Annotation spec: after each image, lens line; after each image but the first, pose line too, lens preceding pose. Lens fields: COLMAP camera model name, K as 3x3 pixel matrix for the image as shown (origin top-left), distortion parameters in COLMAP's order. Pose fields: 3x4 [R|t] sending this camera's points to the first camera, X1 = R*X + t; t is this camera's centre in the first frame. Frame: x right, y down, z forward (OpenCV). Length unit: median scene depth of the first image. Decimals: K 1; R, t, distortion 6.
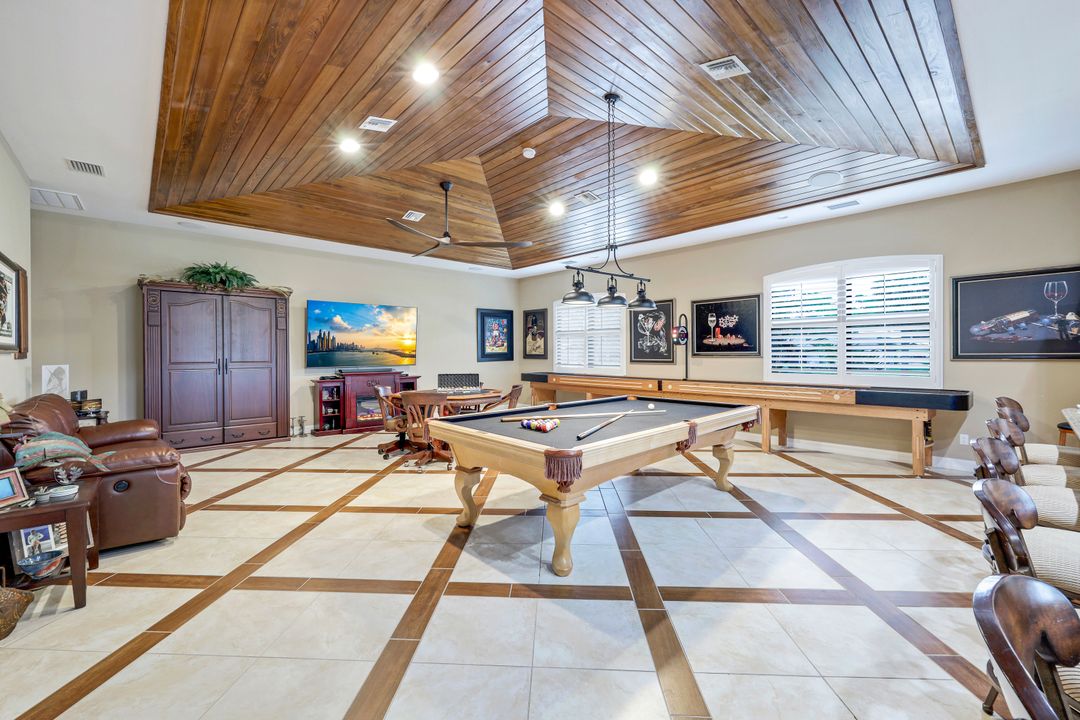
lens RADIAL K [[450.9, 0, 538.7], [0, 450.9, 355.7], [0, 0, 1]] dist [0.000896, 0.000056]
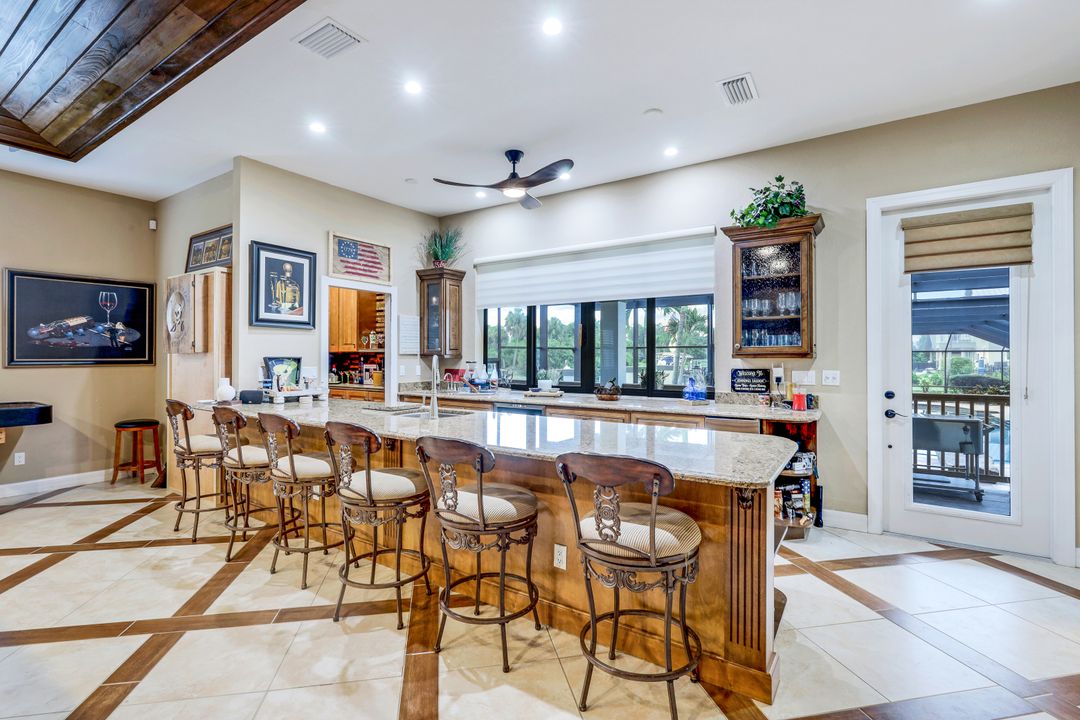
lens RADIAL K [[493.5, 0, 535.3], [0, 493.5, 355.9], [0, 0, 1]] dist [0.001648, 0.001673]
pose [[-0.233280, 0.005200, 0.972396, -0.145549], [0.004210, 0.999982, -0.004338, -0.002191], [-0.972401, 0.003082, -0.233298, 0.178468]]
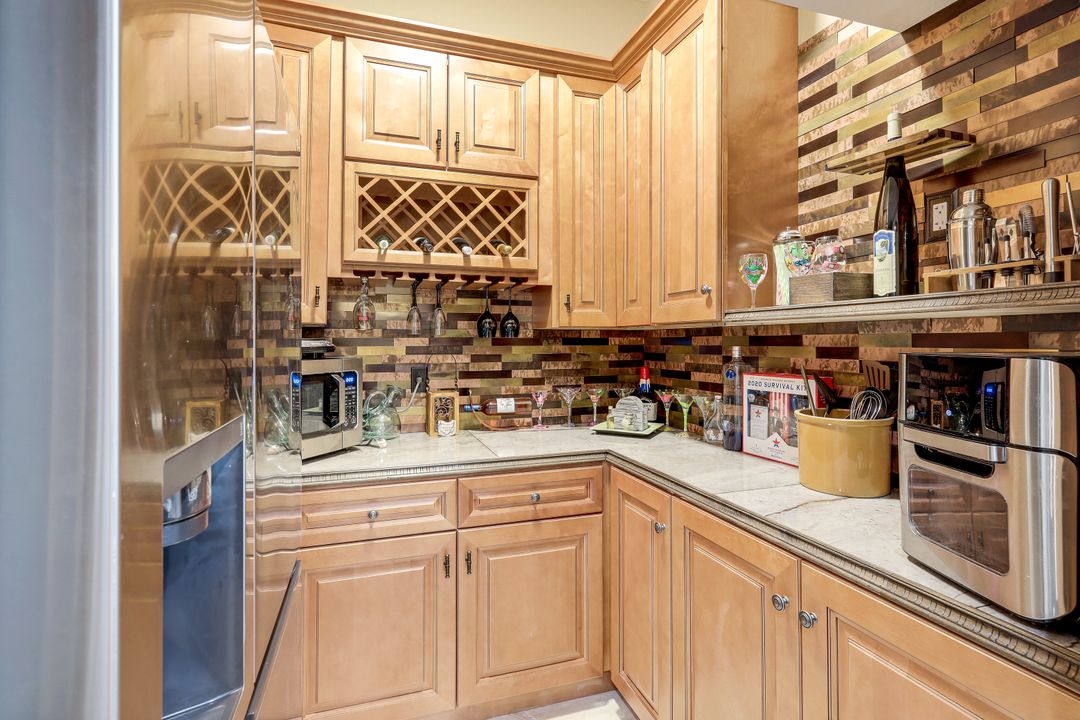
lens RADIAL K [[521.1, 0, 531.3], [0, 521.1, 333.9], [0, 0, 1]] dist [0.002314, 0.000088]
pose [[0.418014, 0.017360, 0.908275, 0.594374], [0.001868, 0.999799, -0.019969, -0.006058], [-0.908439, 0.010044, 0.417898, 0.267526]]
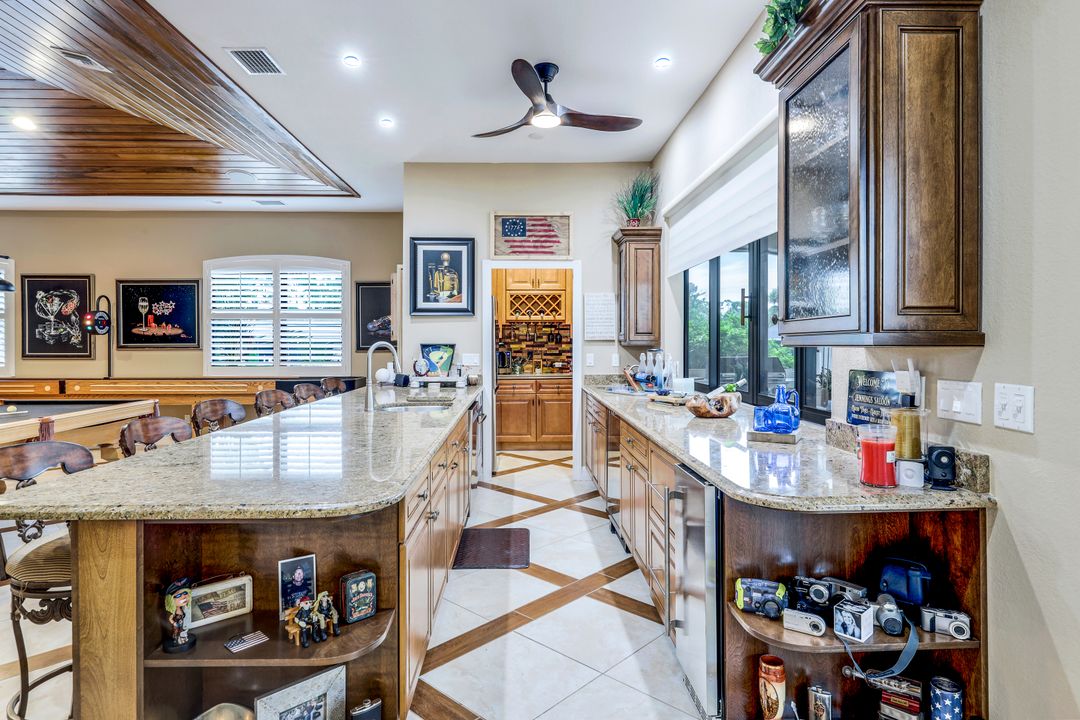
lens RADIAL K [[594.9, 0, 539.7], [0, 594.9, 351.0], [0, 0, 1]] dist [0.000687, -0.000925]
pose [[0.652639, -0.007165, 0.757635, 0.029936], [0.002455, 0.999970, 0.007342, -0.000989], [-0.757665, -0.002932, 0.652637, -0.272352]]
